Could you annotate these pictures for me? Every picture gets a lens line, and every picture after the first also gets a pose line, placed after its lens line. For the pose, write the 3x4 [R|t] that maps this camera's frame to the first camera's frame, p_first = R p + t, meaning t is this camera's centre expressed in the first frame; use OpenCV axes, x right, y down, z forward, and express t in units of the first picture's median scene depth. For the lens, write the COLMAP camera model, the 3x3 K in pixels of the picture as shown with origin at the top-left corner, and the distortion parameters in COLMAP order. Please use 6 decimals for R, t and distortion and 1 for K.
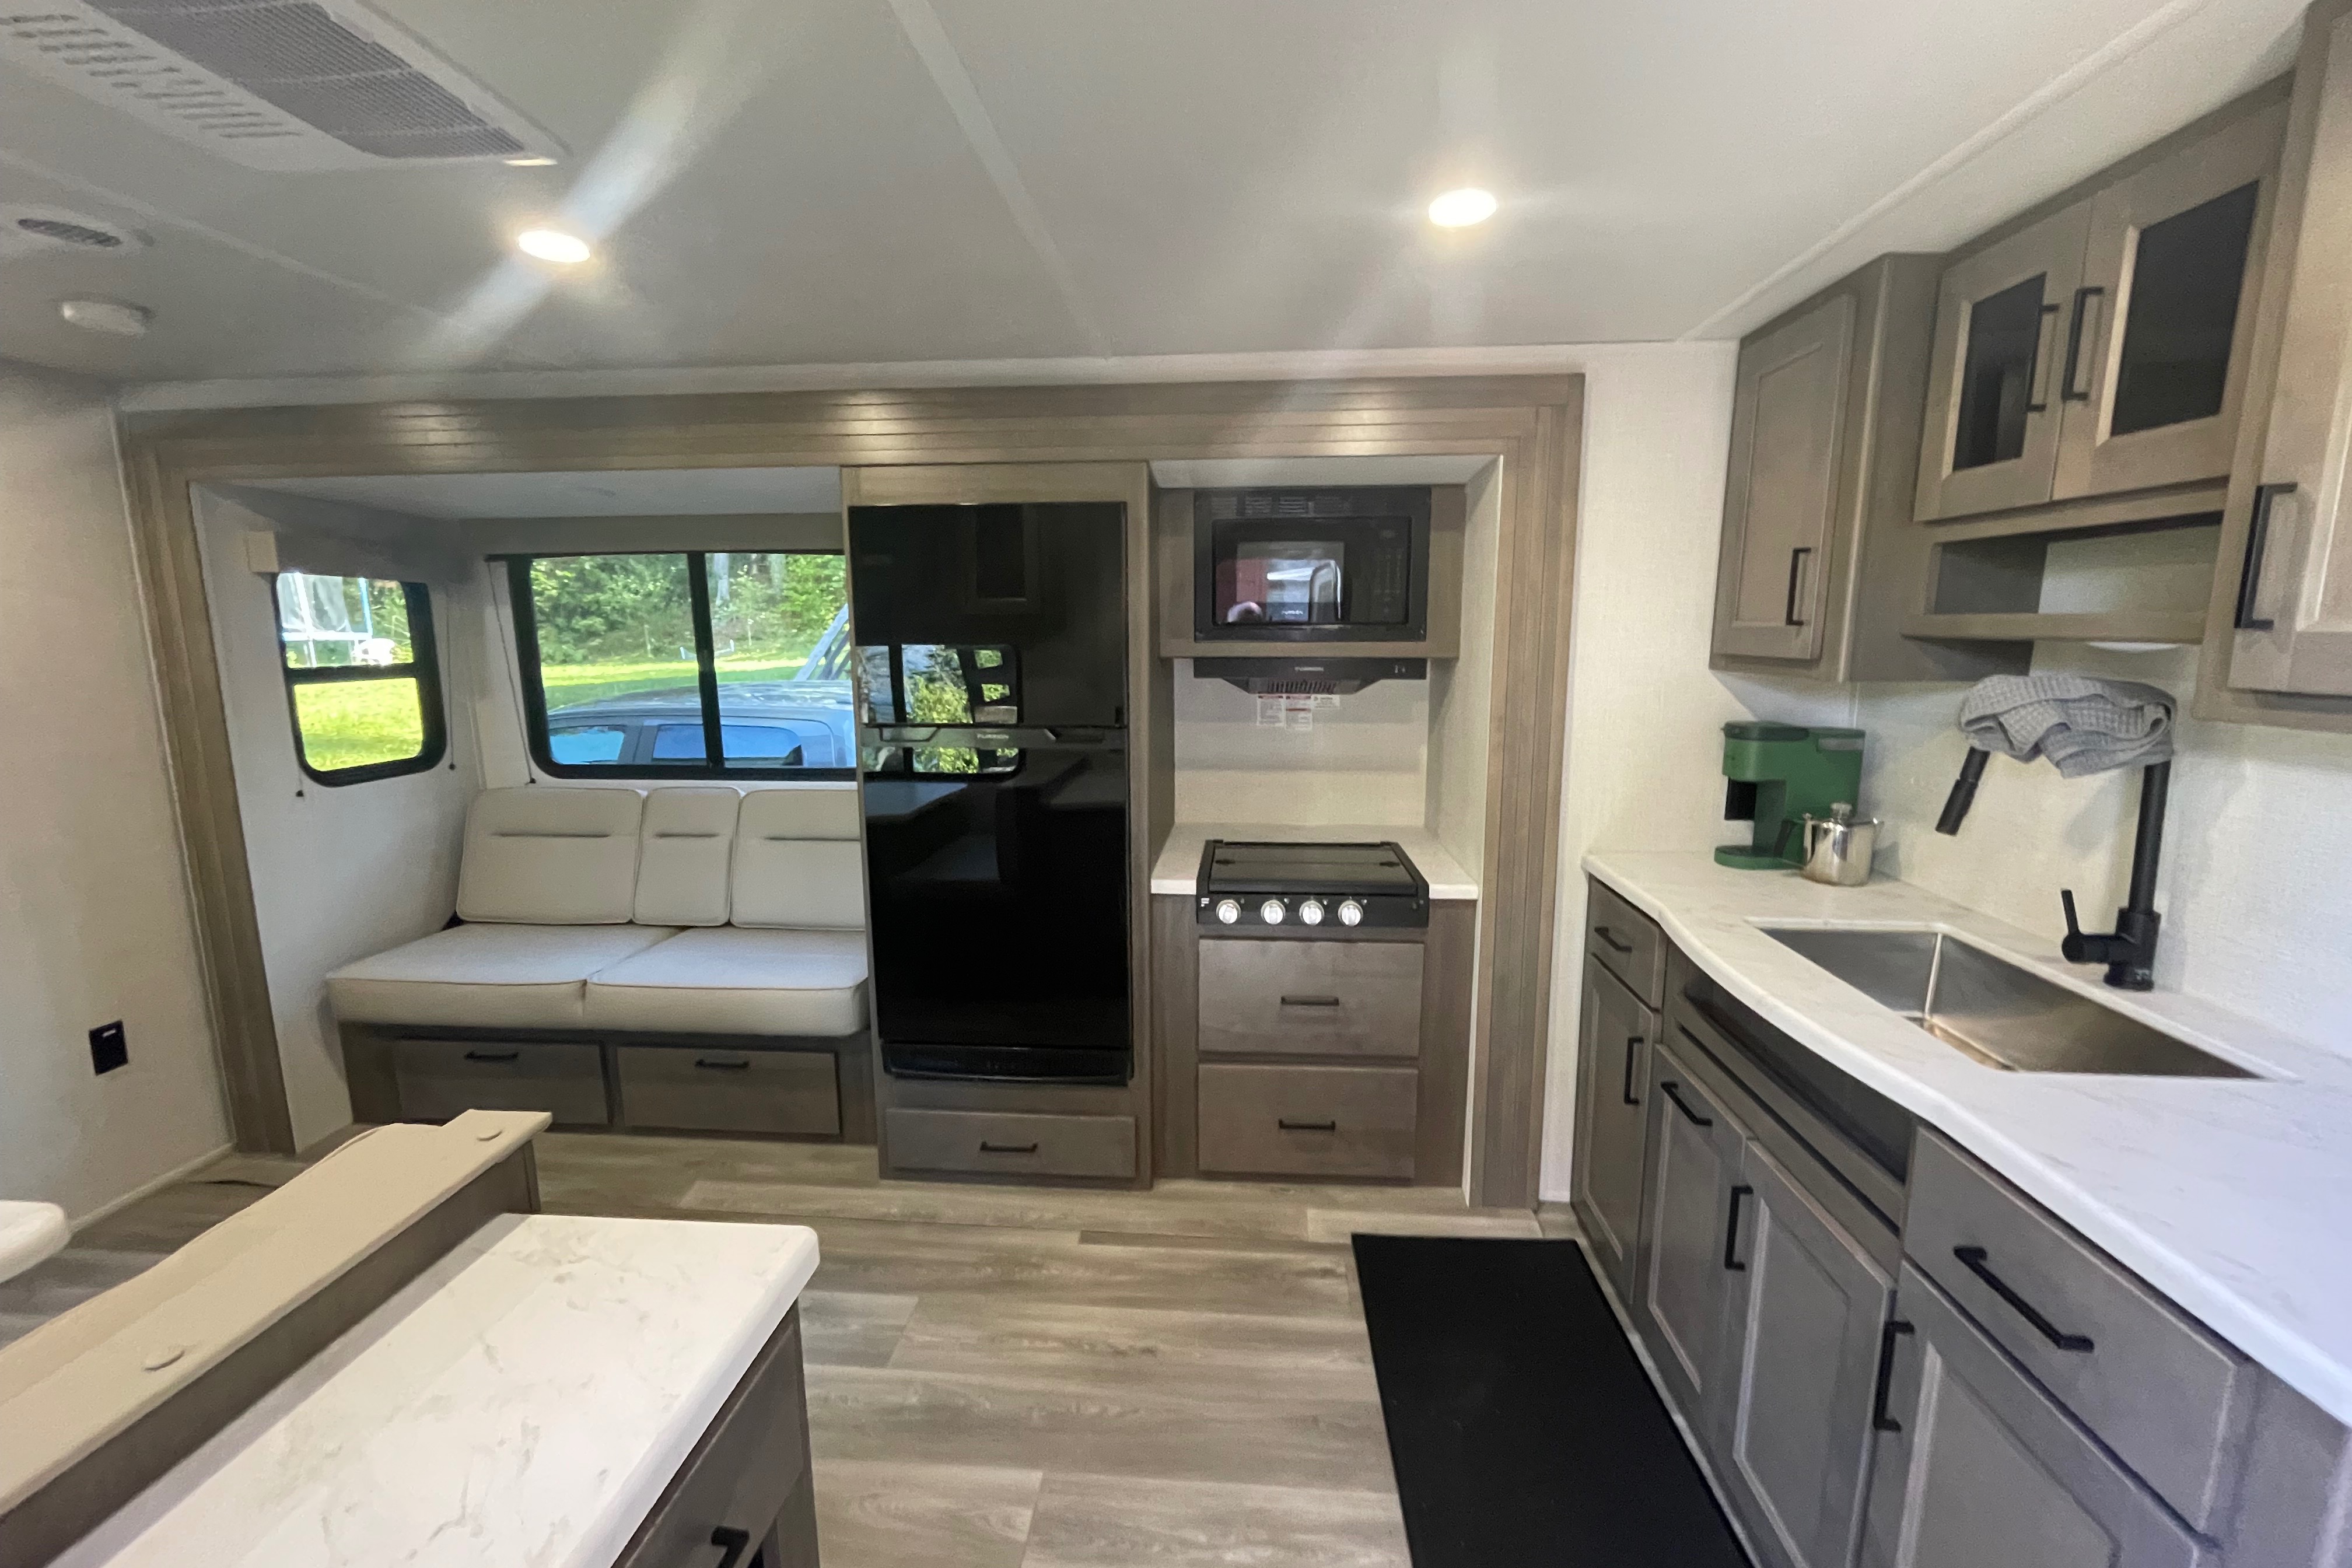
lens RADIAL K [[961.0, 0, 1179.6], [0, 961.0, 787.1], [0, 0, 1]] dist [-0.004640, 0.000279]
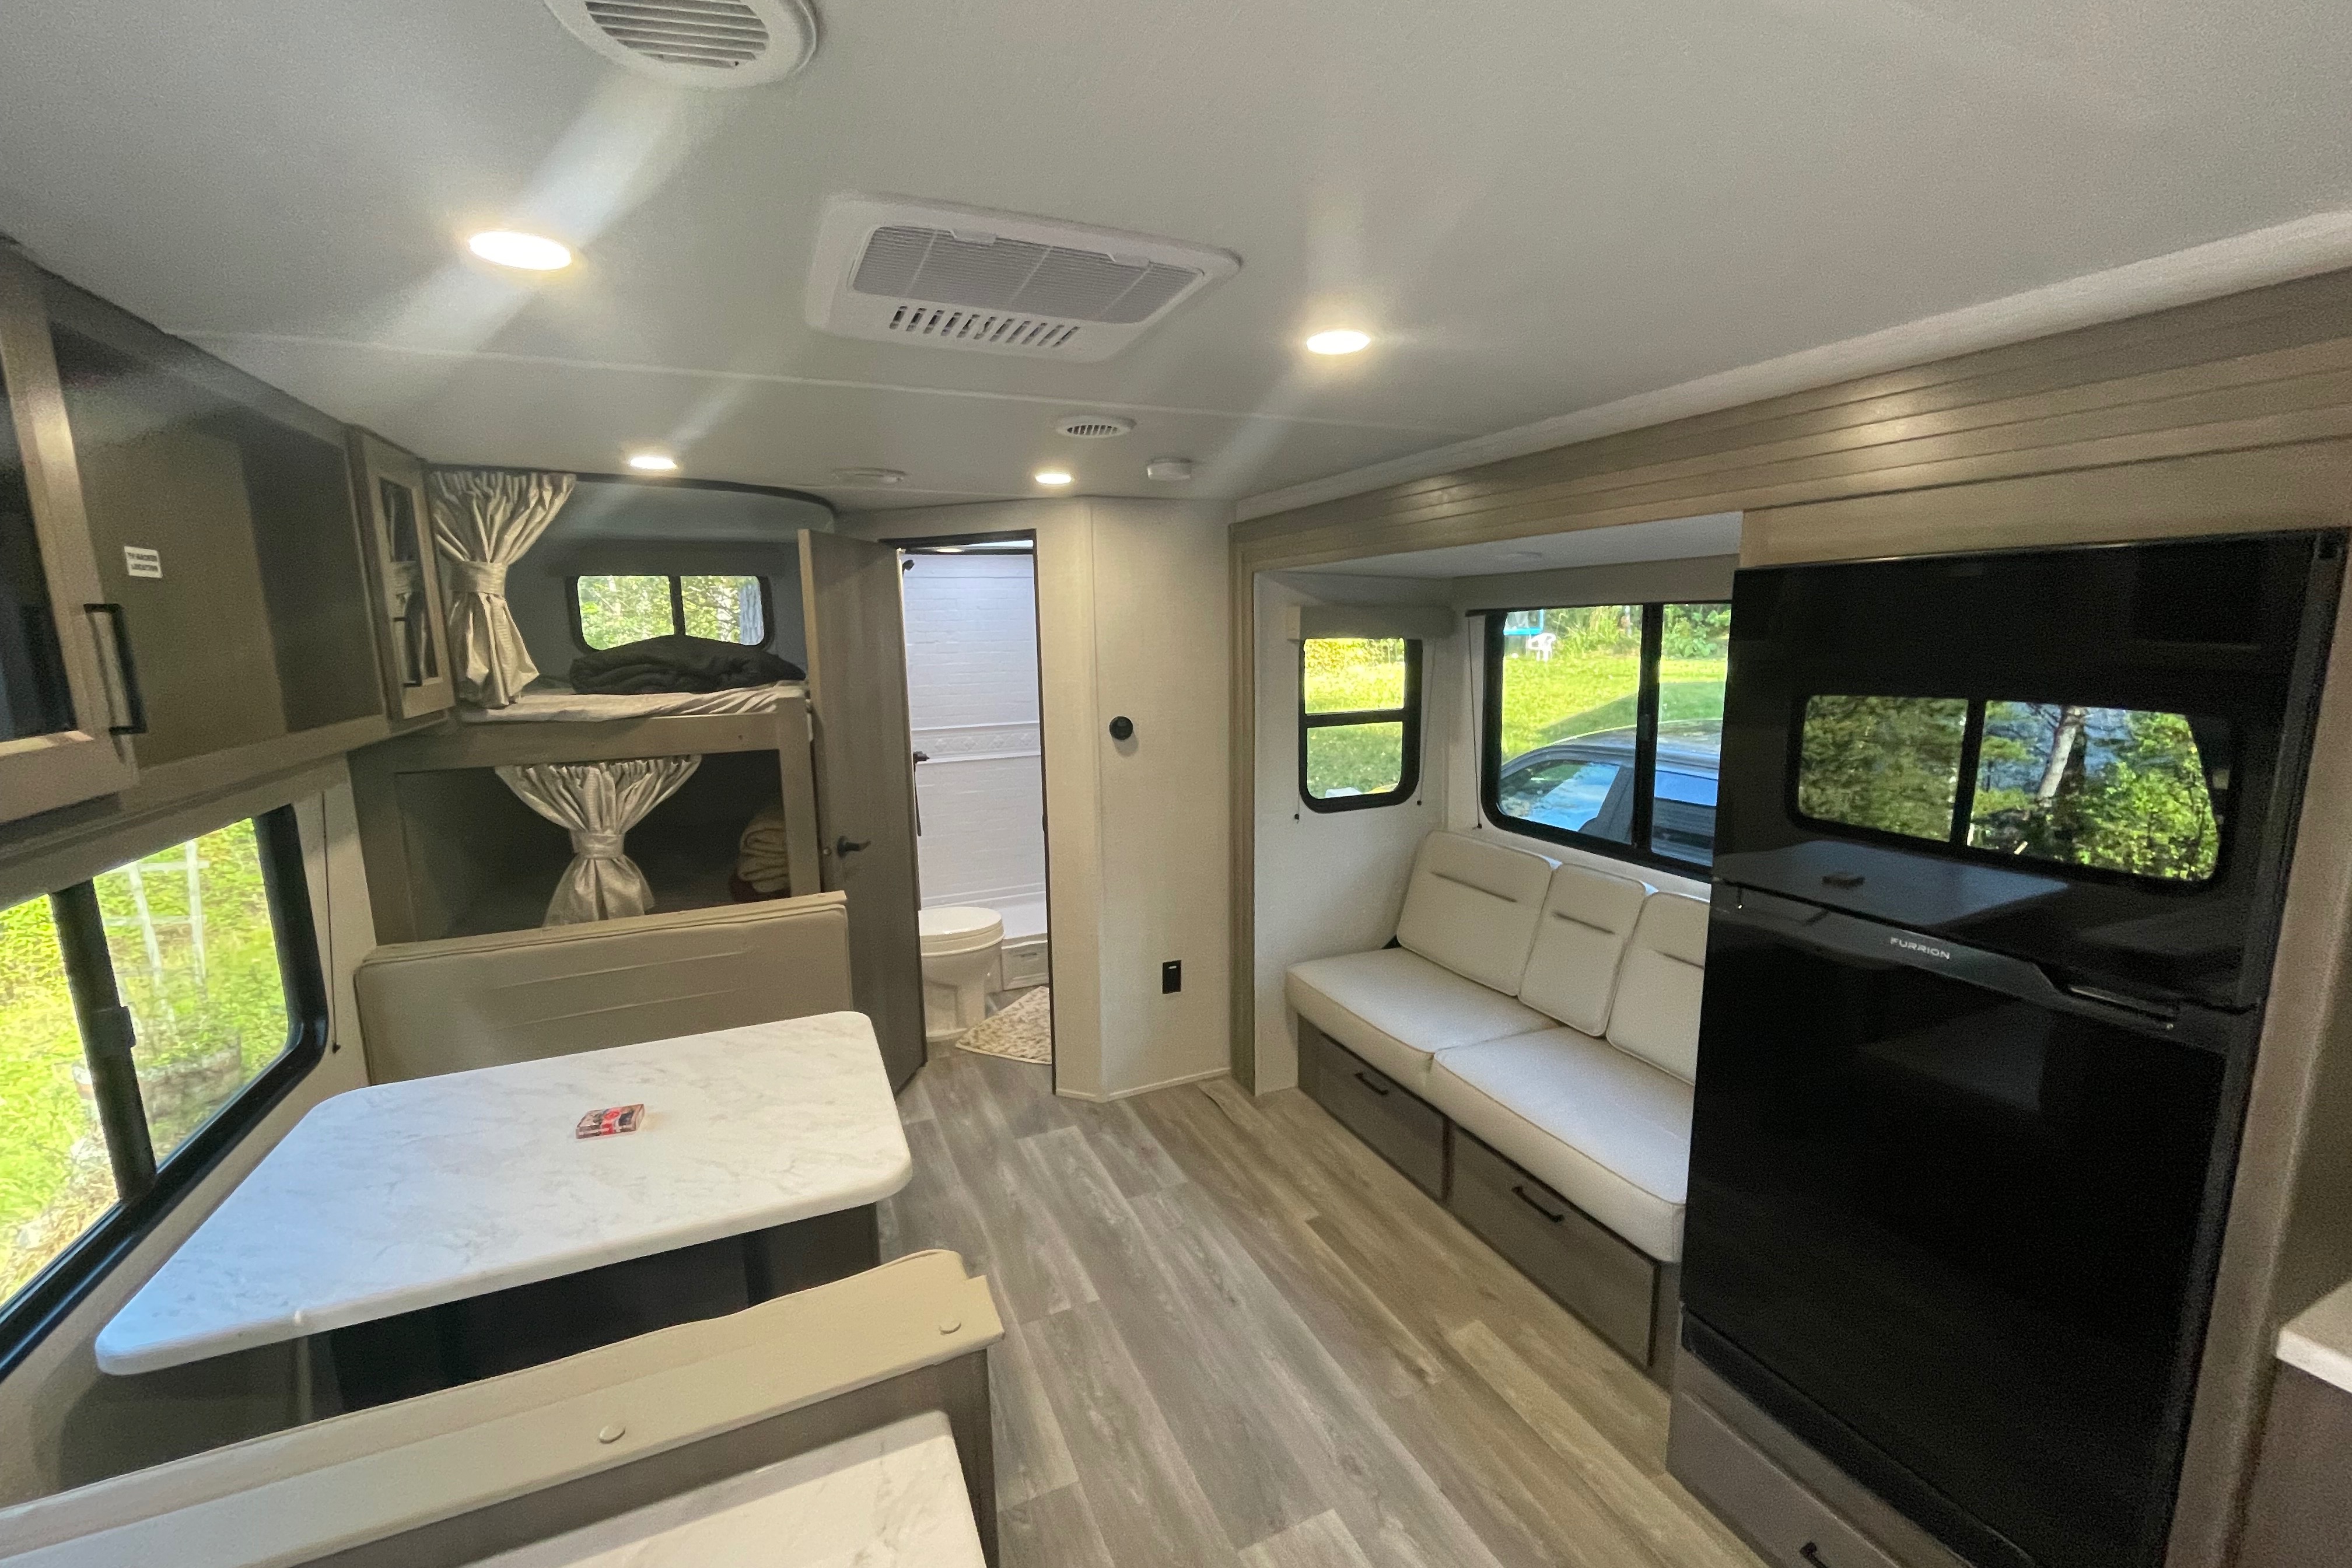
lens RADIAL K [[961.0, 0, 1182.1], [0, 961.0, 788.2], [0, 0, 1]] dist [-0.004640, 0.000279]
pose [[0.478317, 0.144416, -0.866231, 0.069734], [-0.131052, 0.987079, 0.092200, -0.120238], [0.868354, 0.069420, 0.491063, 0.258217]]
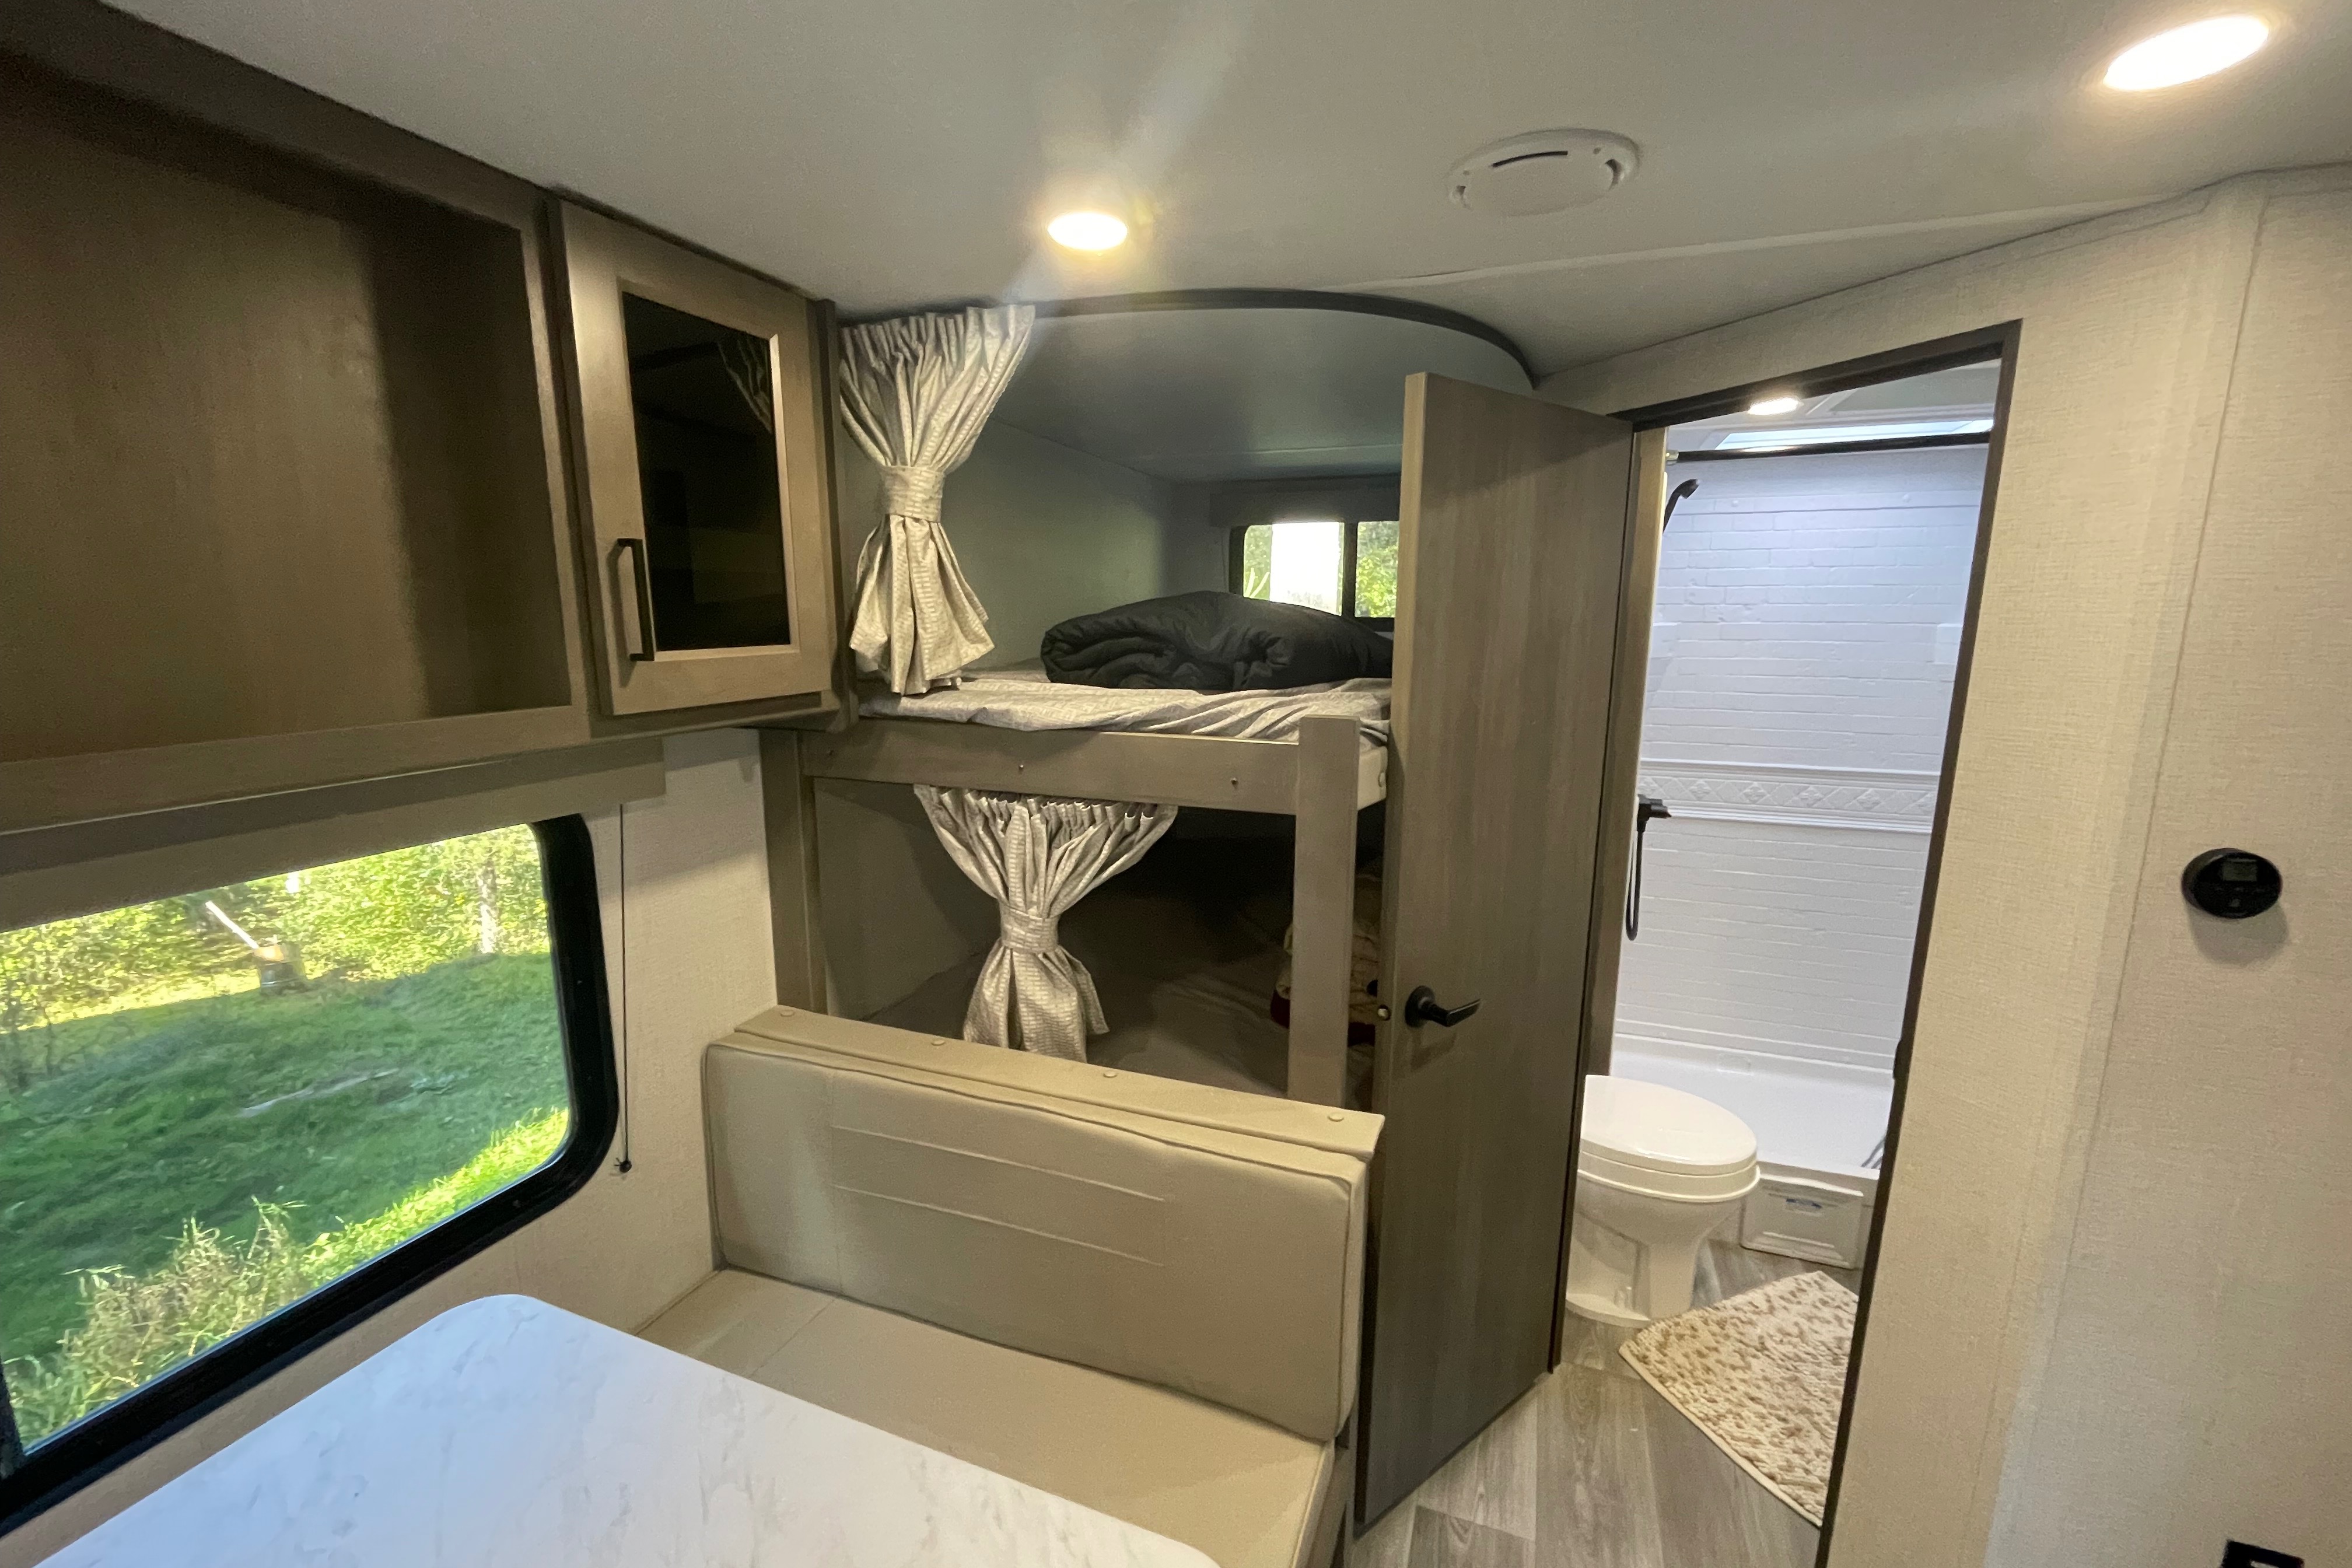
lens RADIAL K [[961.0, 0, 1179.4], [0, 961.0, 781.8], [0, 0, 1]] dist [-0.004640, 0.000279]
pose [[-0.279234, 0.174618, -0.944212, -0.483614], [-0.160784, 0.960940, 0.225260, -0.134136], [0.946666, 0.214714, -0.240251, 0.431638]]
